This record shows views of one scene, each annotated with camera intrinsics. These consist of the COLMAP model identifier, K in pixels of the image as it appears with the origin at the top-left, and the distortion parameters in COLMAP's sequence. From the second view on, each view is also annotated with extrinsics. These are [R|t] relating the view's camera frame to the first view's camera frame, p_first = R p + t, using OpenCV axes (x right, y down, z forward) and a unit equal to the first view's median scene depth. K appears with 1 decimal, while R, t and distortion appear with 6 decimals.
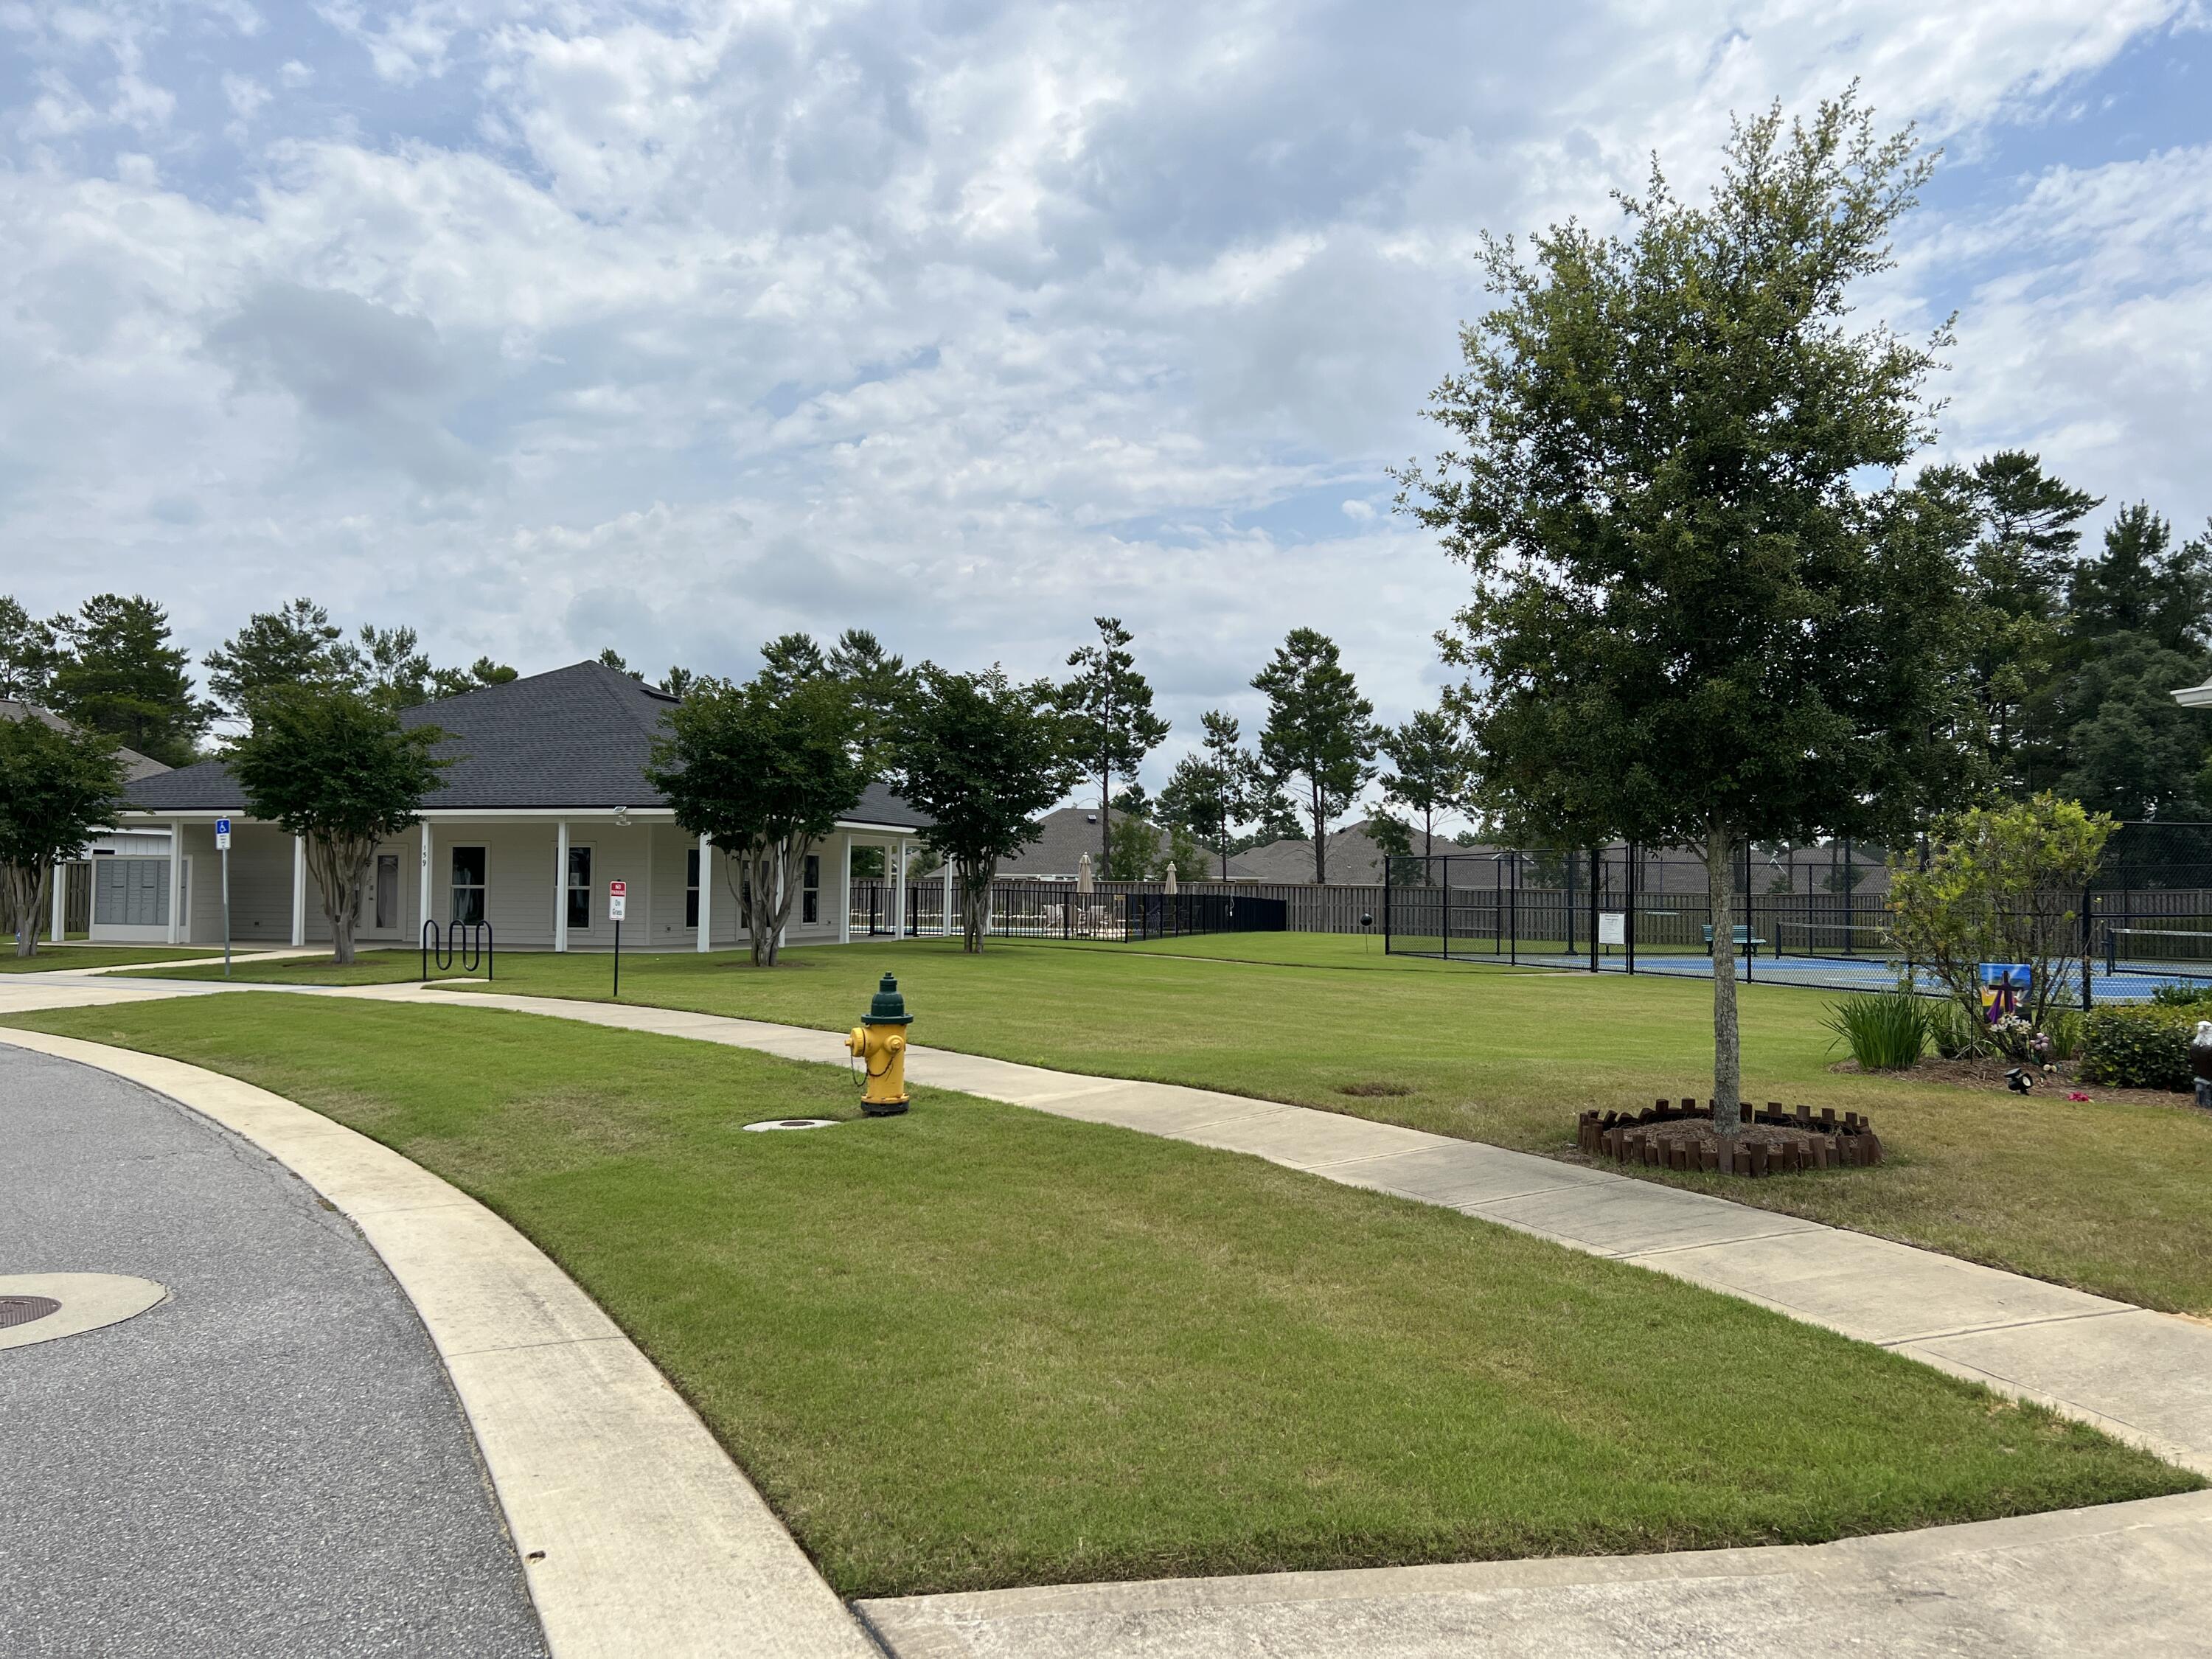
lens RADIAL K [[1674.2, 0, 1106.0], [0, 1674.2, 829.5], [0, 0, 1]] dist [0.000933, -0.001632]
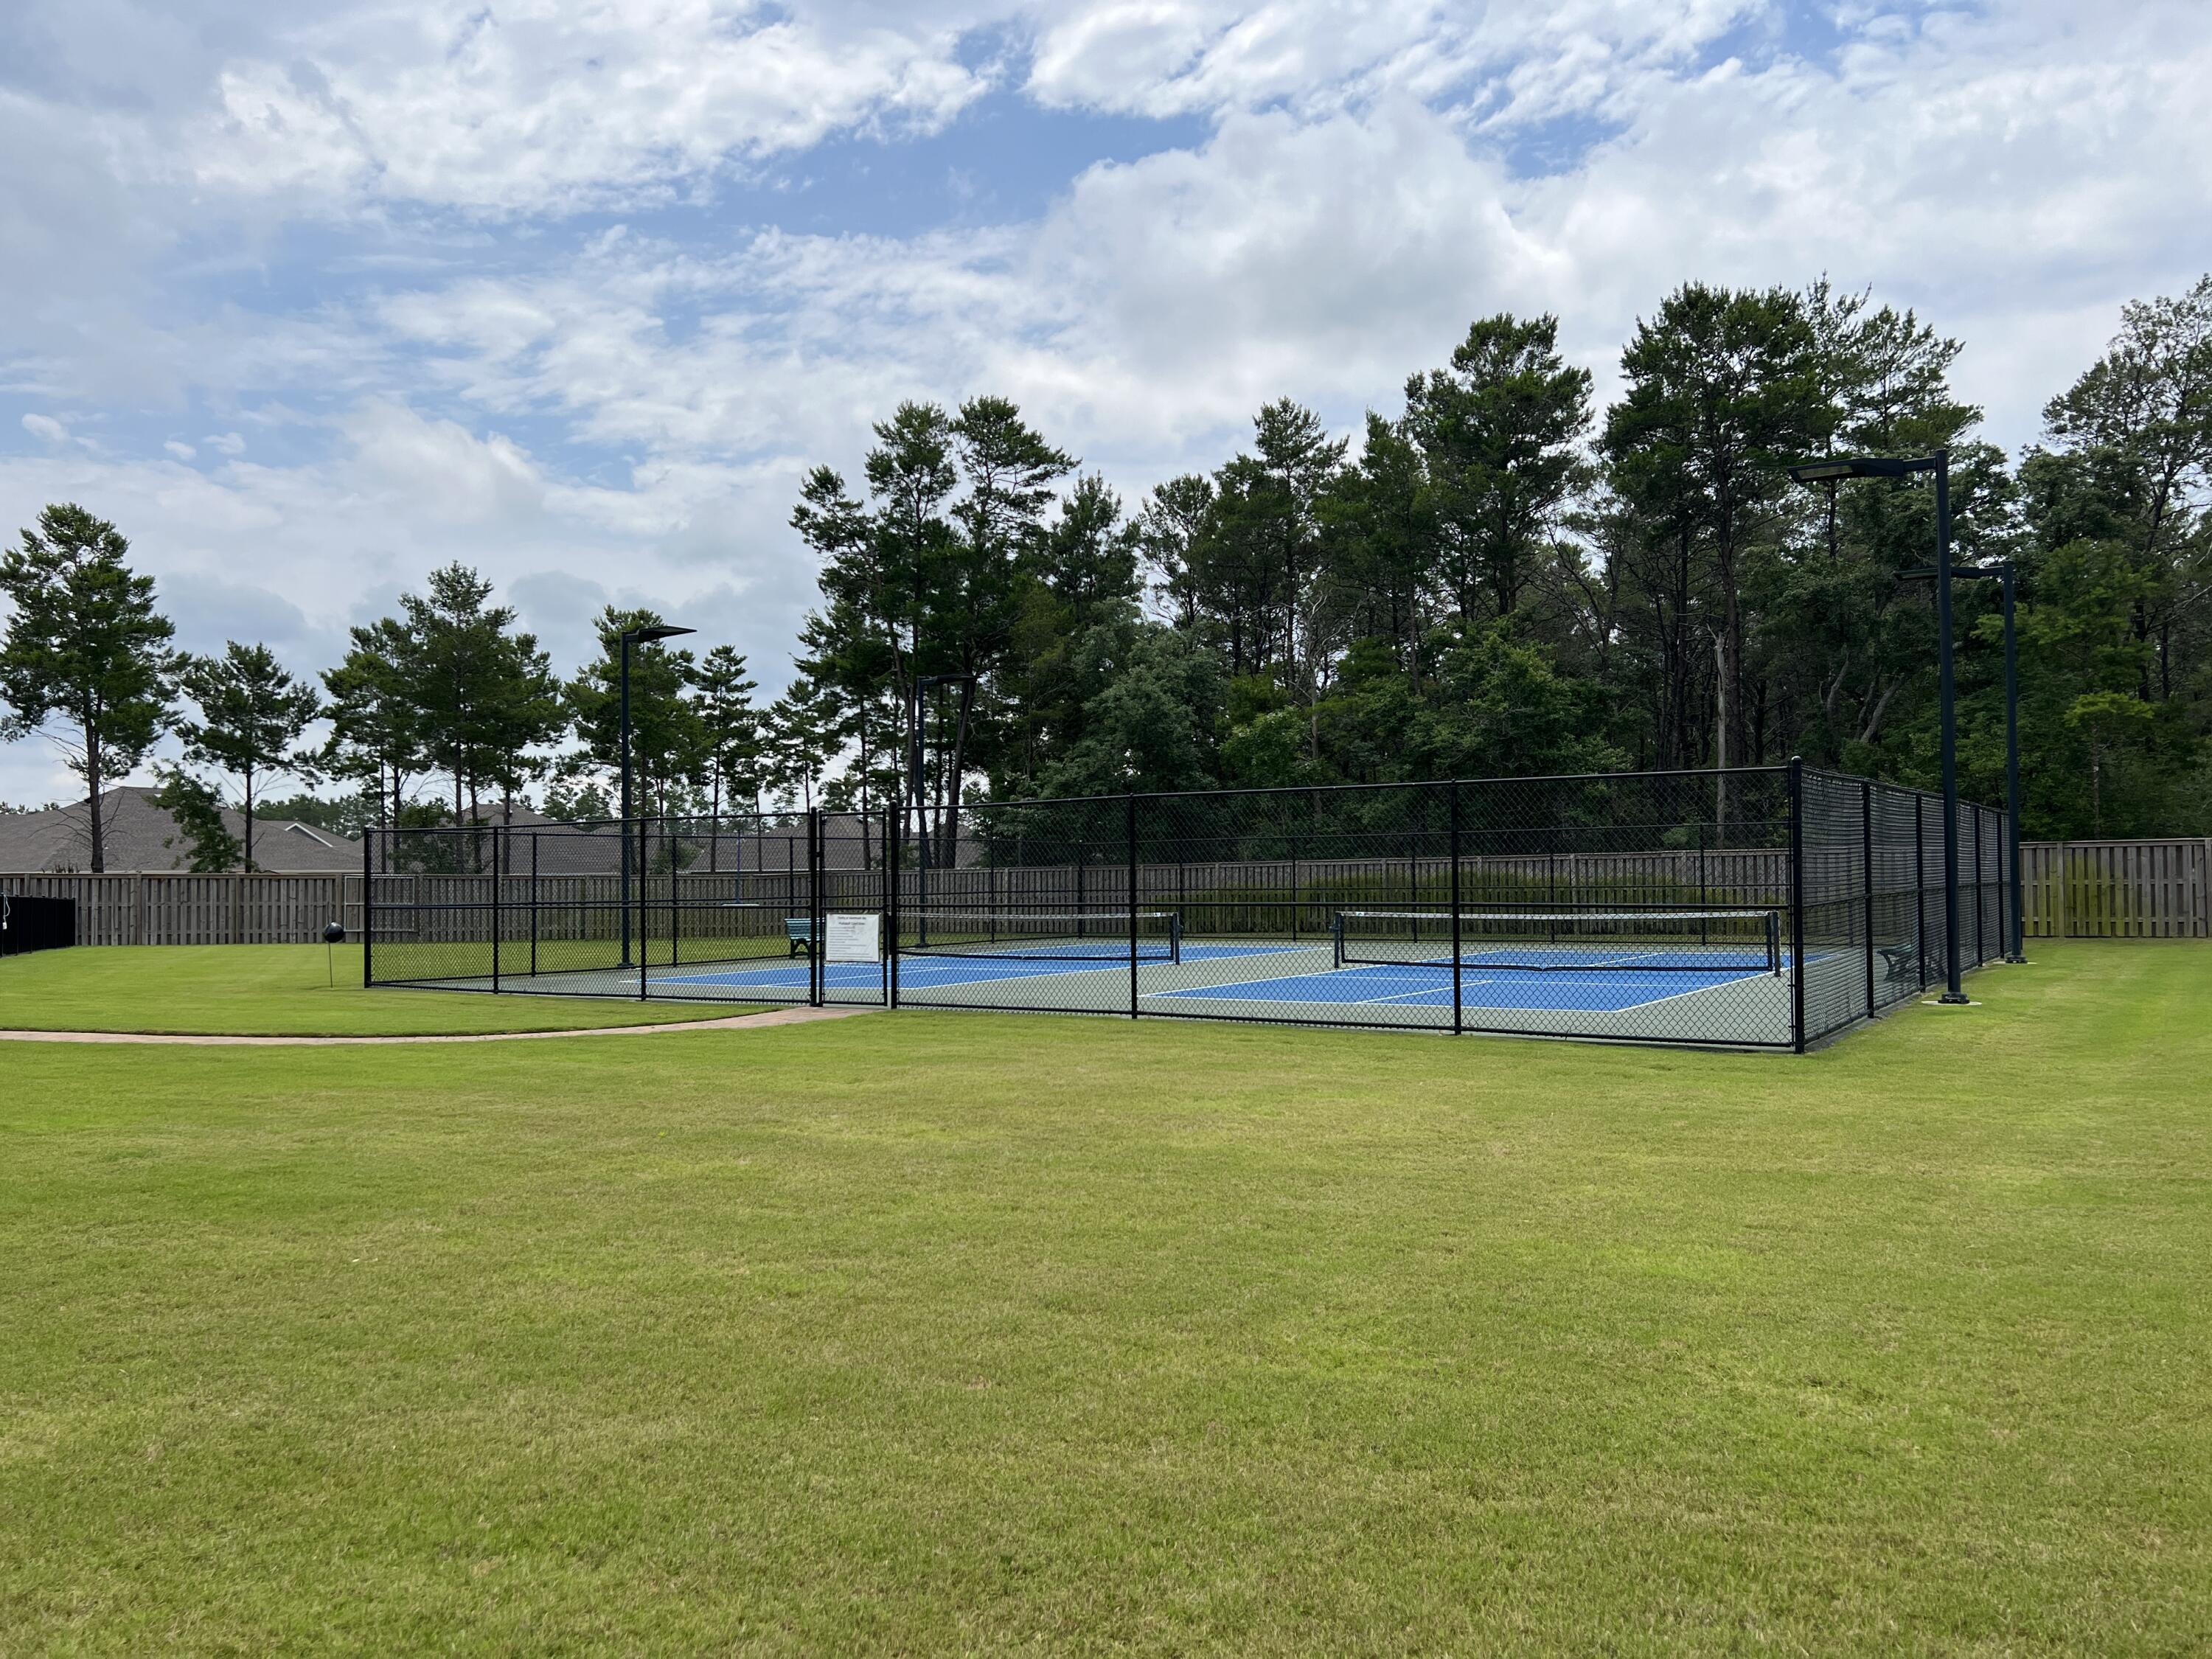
lens RADIAL K [[1625.4, 0, 1106.0], [0, 1625.4, 829.5], [0, 0, 1]] dist [-0.024874, 0.003790]
pose [[0.735384, 0.003865, 0.677640, -0.016994], [-0.010943, 0.999921, 0.006171, 0.005565], [-0.677562, -0.011953, 0.735368, 0.203988]]
